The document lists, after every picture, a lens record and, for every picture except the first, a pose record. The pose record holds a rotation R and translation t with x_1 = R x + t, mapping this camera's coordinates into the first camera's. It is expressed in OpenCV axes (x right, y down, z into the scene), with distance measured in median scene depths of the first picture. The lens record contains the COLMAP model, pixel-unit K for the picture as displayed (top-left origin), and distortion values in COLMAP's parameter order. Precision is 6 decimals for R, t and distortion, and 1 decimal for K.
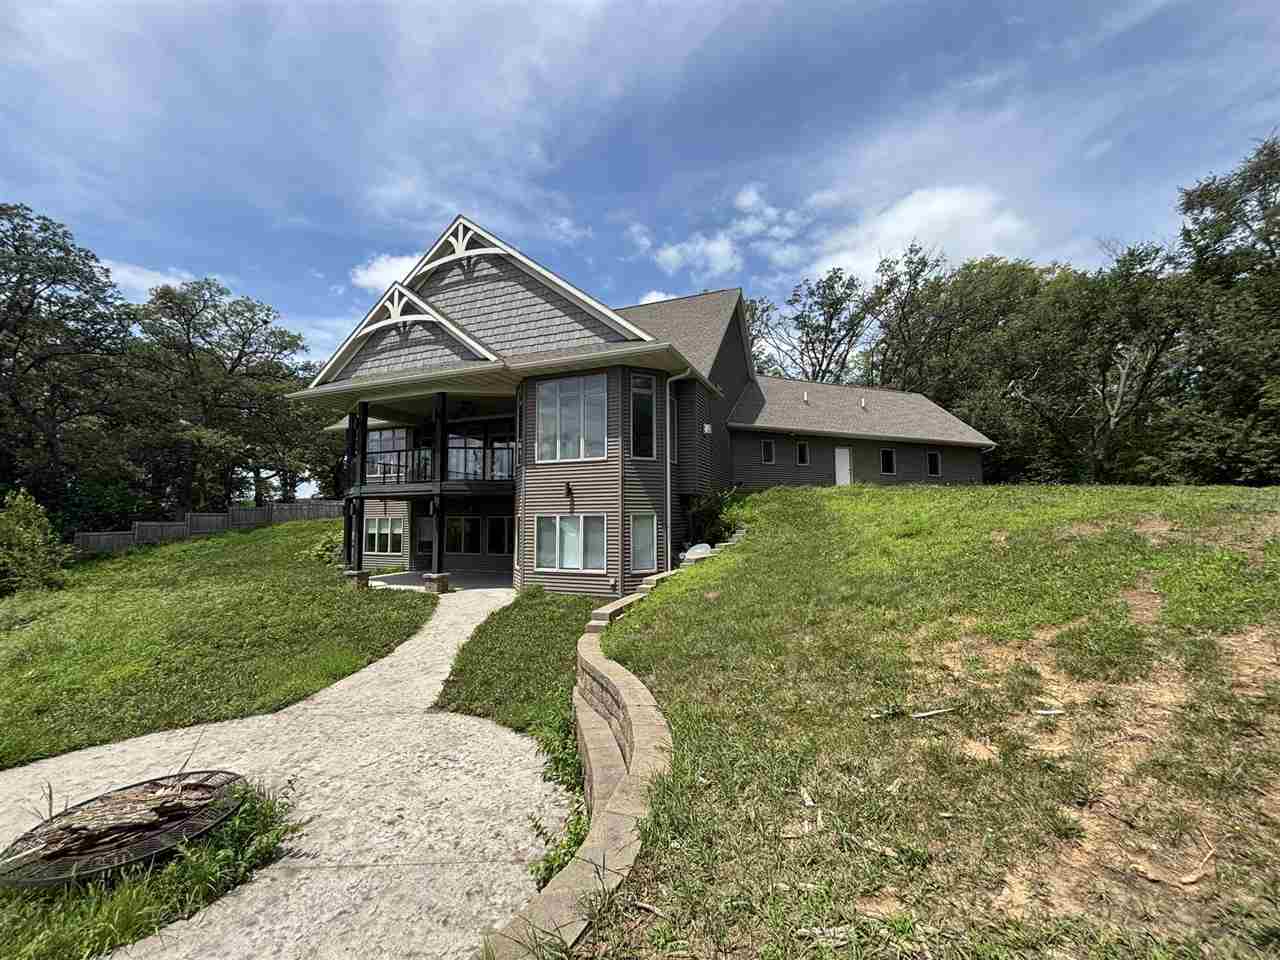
lens RADIAL K [[523.5, 0, 640.0], [0, 523.5, 480.0], [0, 0, 1]] dist [0.001916, 0.000090]
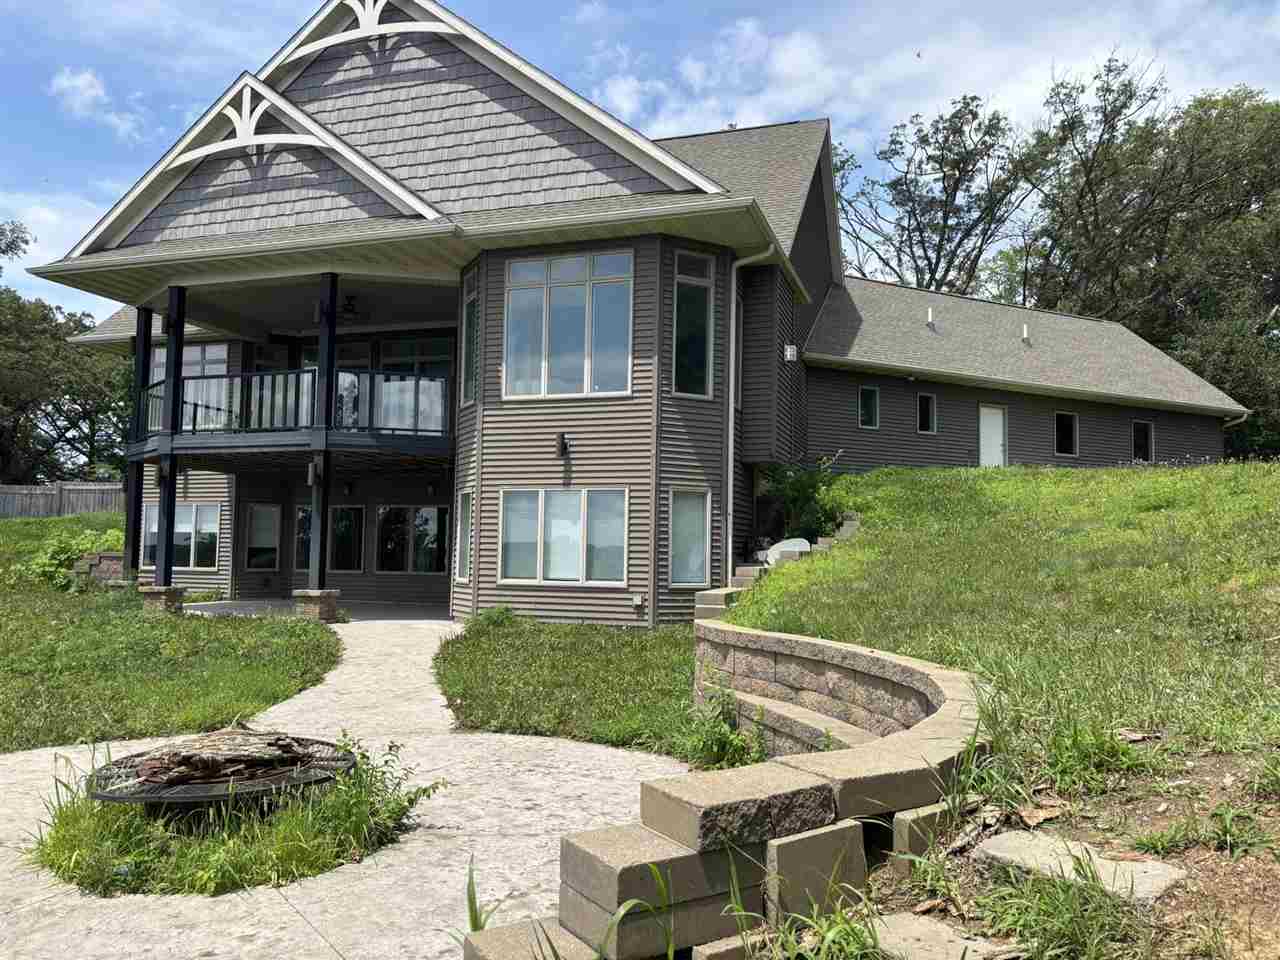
lens RADIAL K [[970.2, 0, 639.6], [0, 970.2, 481.7], [0, 0, 1]] dist [0.024126, -0.004201]
pose [[0.998074, 0.026611, 0.056036, -0.090573], [-0.026819, 0.999636, 0.002962, 0.044586], [-0.055937, -0.004459, 0.998424, -0.071599]]
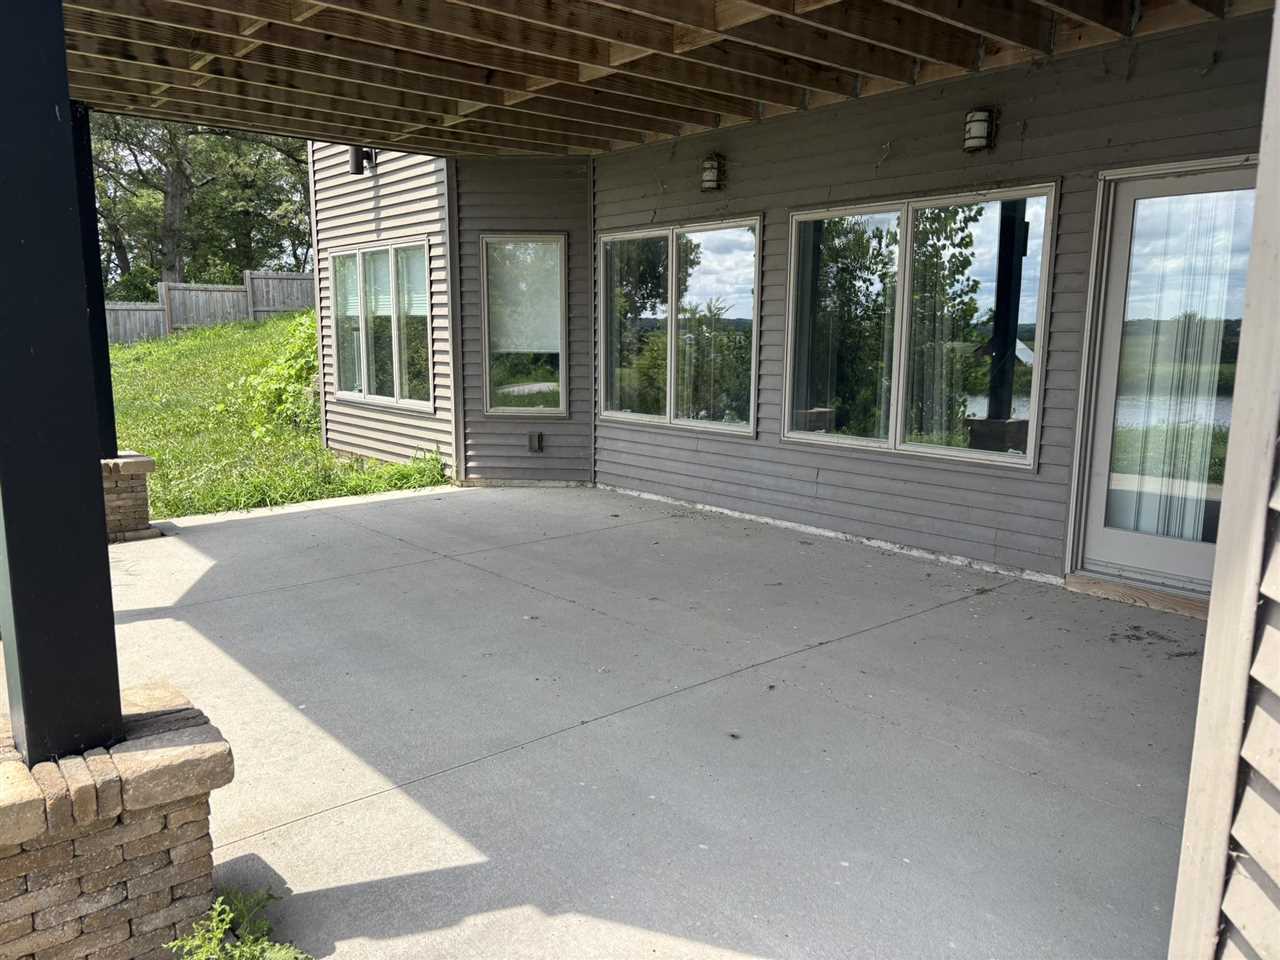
lens RADIAL K [[967.0, 0, 626.6], [0, 967.0, 481.6], [0, 0, 1]] dist [0.038807, -0.004758]
pose [[0.876465, 0.079037, -0.474933, -0.239802], [0.033279, 0.974129, 0.223528, 0.109953], [0.480313, -0.211720, 0.851160, 0.908077]]
